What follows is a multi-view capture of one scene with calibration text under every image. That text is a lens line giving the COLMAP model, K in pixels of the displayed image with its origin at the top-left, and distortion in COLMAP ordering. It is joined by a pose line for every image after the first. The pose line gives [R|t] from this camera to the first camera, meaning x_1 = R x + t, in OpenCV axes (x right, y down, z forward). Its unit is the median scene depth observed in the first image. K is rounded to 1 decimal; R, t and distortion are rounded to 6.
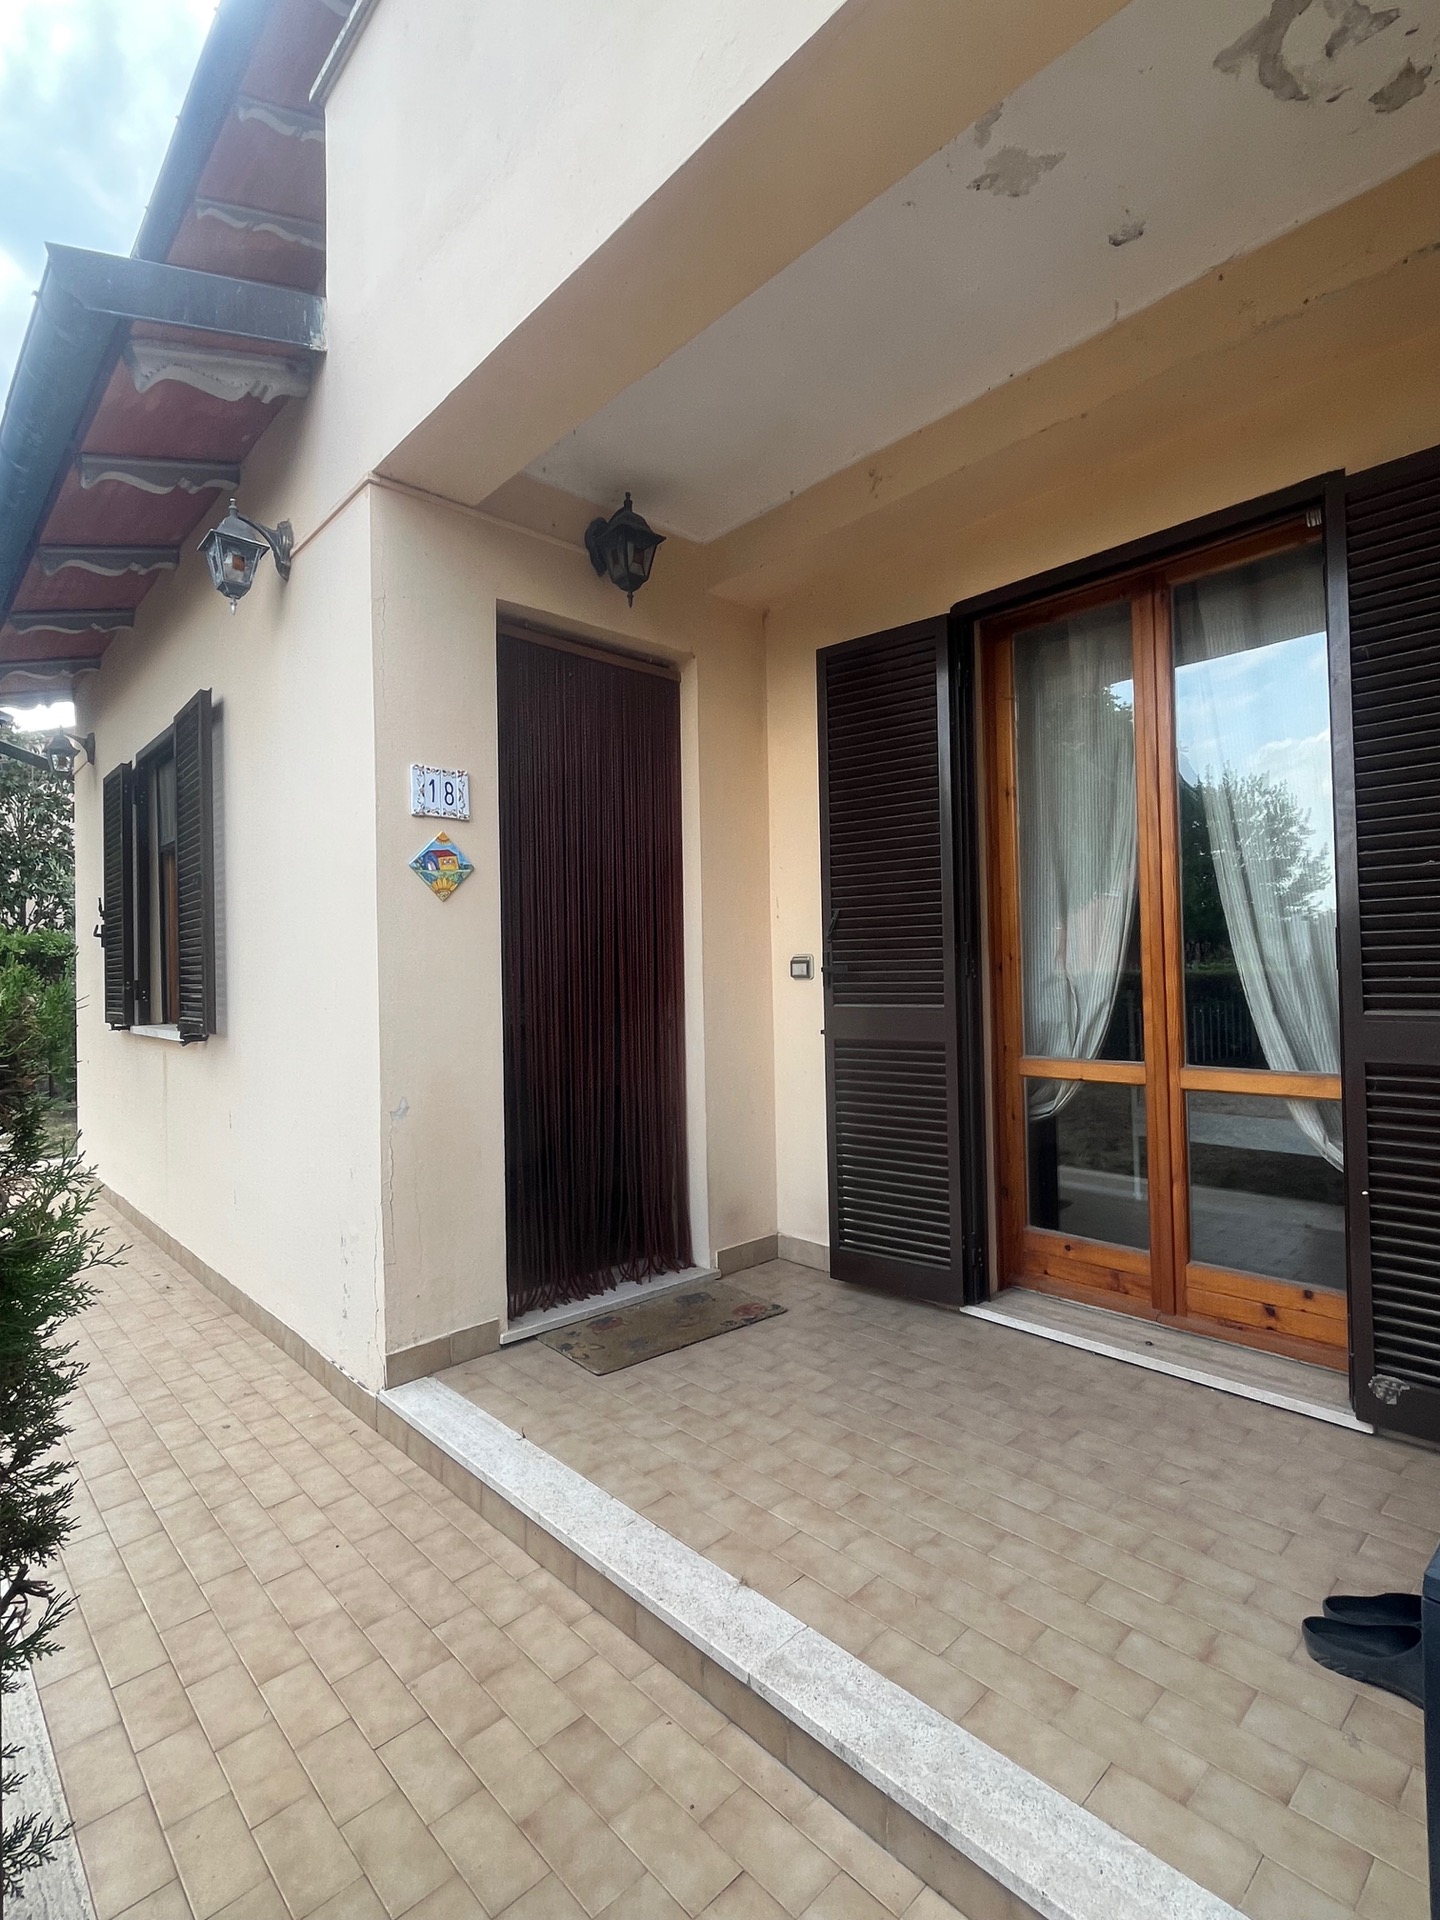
lens RADIAL K [[930.0, 0, 718.0], [0, 930.0, 955.2], [0, 0, 1]] dist [-0.005325, 0.000884]
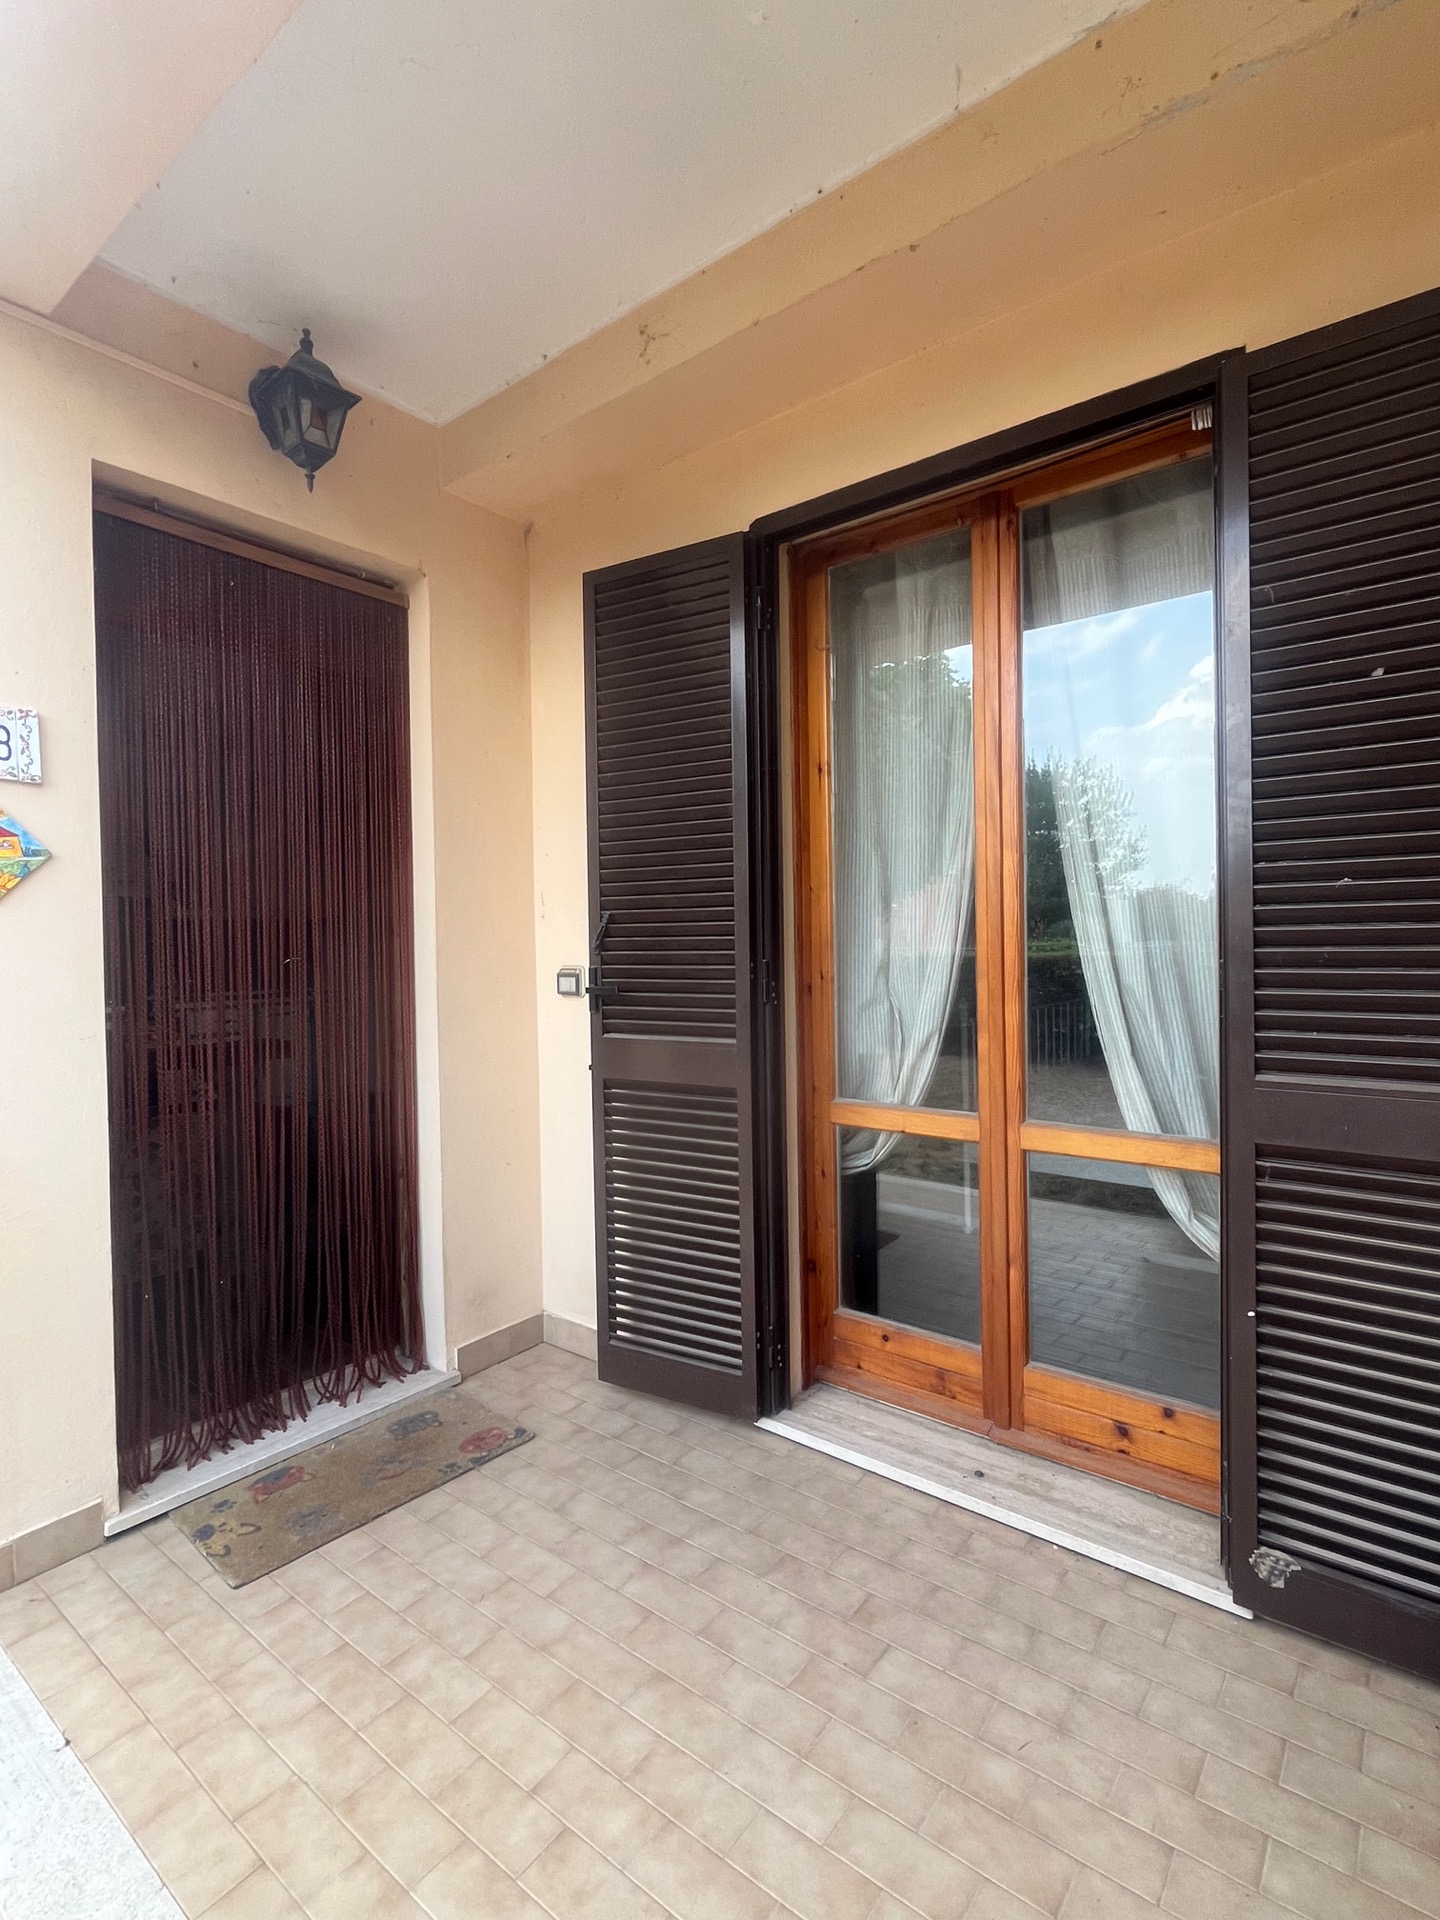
lens RADIAL K [[930.0, 0, 716.3], [0, 930.0, 951.9], [0, 0, 1]] dist [-0.005325, 0.000884]
pose [[0.987797, 0.001932, 0.155737, 0.111950], [-0.006502, 0.999563, 0.028843, -0.045333], [-0.155613, -0.029504, 0.987377, 0.250825]]
